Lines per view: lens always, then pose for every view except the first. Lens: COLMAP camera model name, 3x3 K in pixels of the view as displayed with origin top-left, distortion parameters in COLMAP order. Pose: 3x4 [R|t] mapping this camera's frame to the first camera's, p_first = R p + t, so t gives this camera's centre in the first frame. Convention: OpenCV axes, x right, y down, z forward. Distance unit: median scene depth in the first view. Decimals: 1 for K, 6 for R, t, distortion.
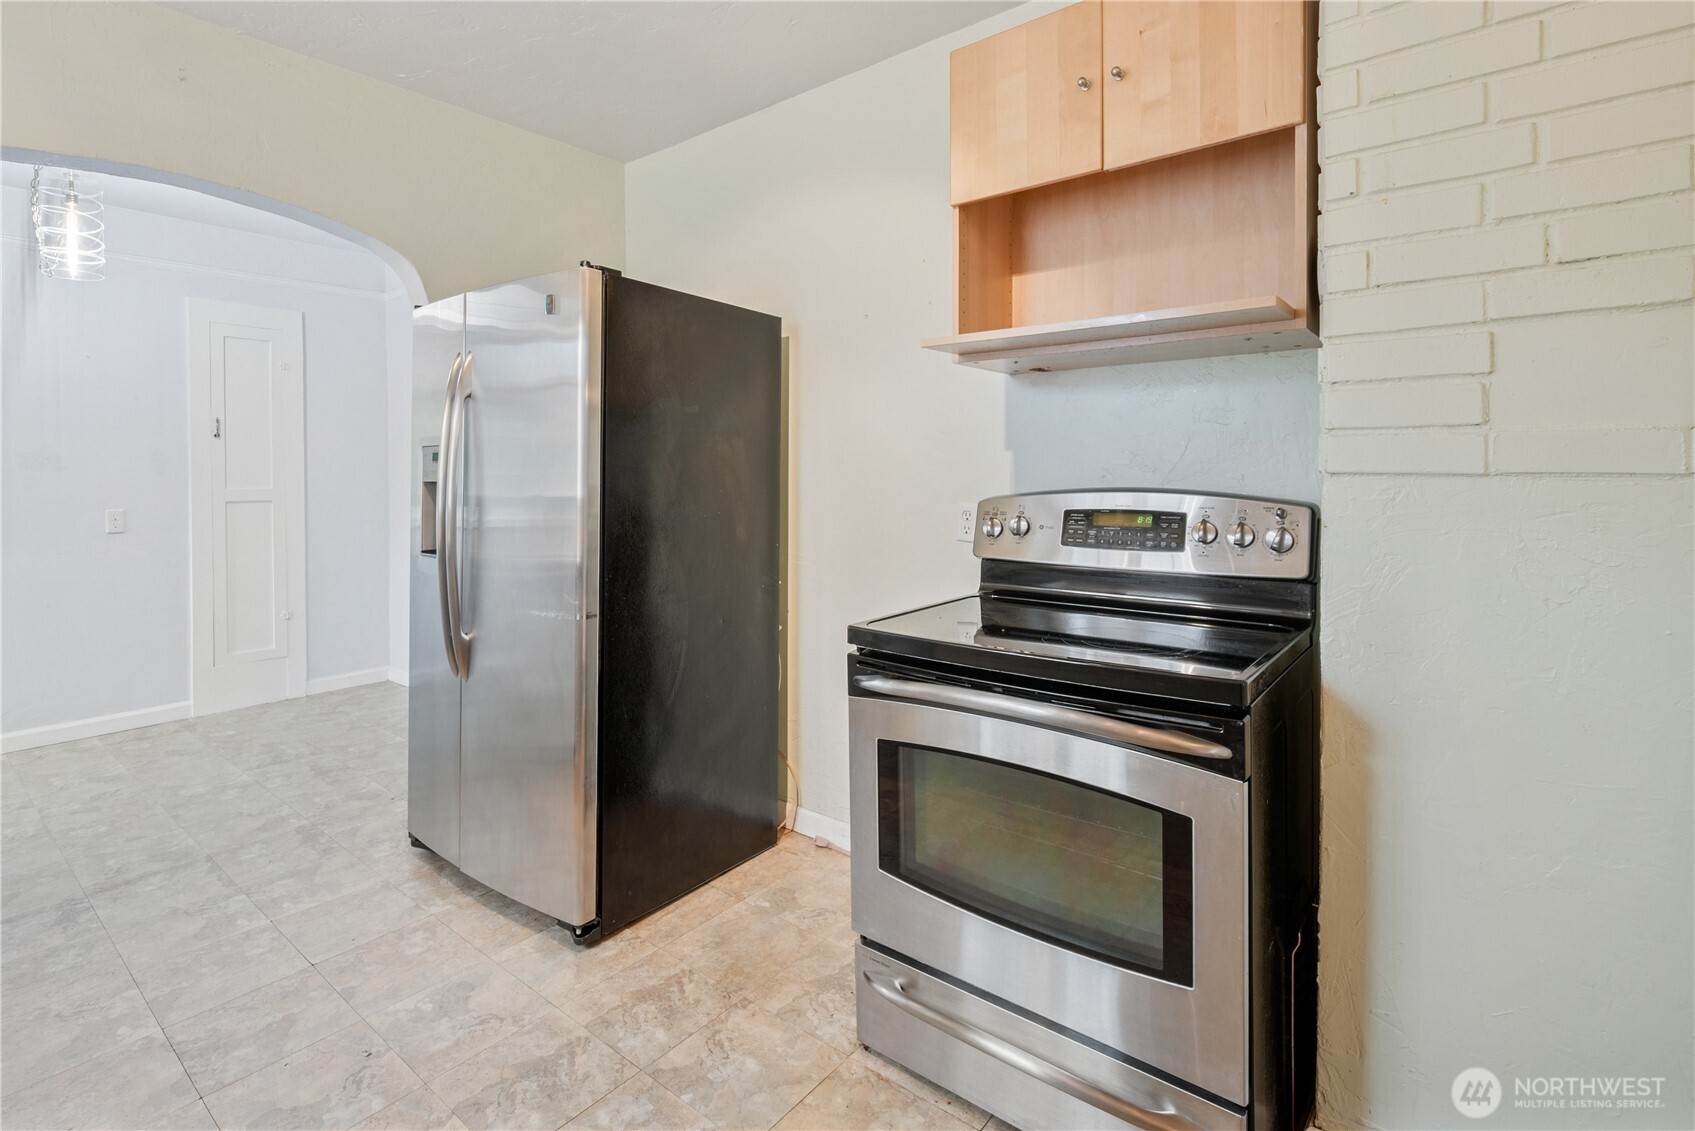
lens RADIAL K [[805.8, 0, 756.6], [0, 805.8, 482.7], [0, 0, 1]] dist [-0.001781, -0.000758]
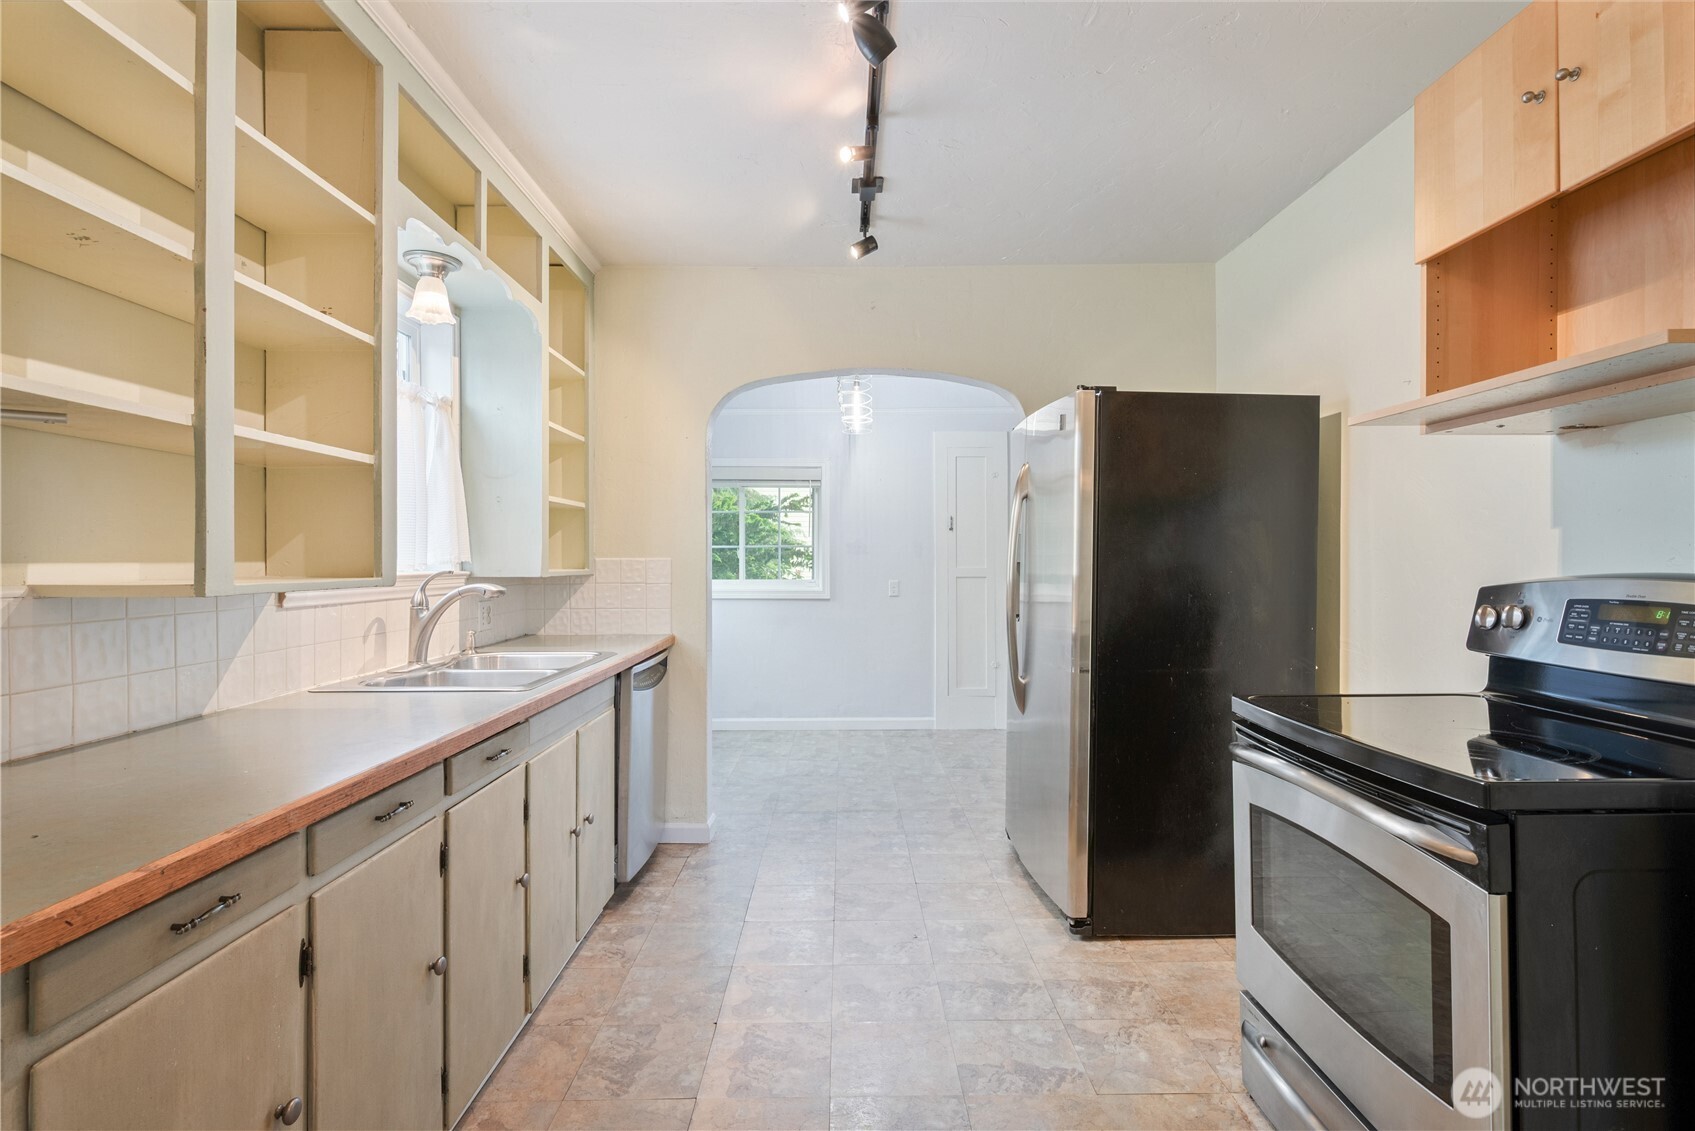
lens RADIAL K [[812.9, 0, 847.5], [0, 812.9, 565.5], [0, 0, 1]] dist [0.000007, -0.000090]
pose [[0.654541, 0.008091, -0.755983, 0.506424], [-0.009263, 0.999954, 0.002683, 0.003434], [0.755970, 0.005246, 0.654585, -0.093231]]
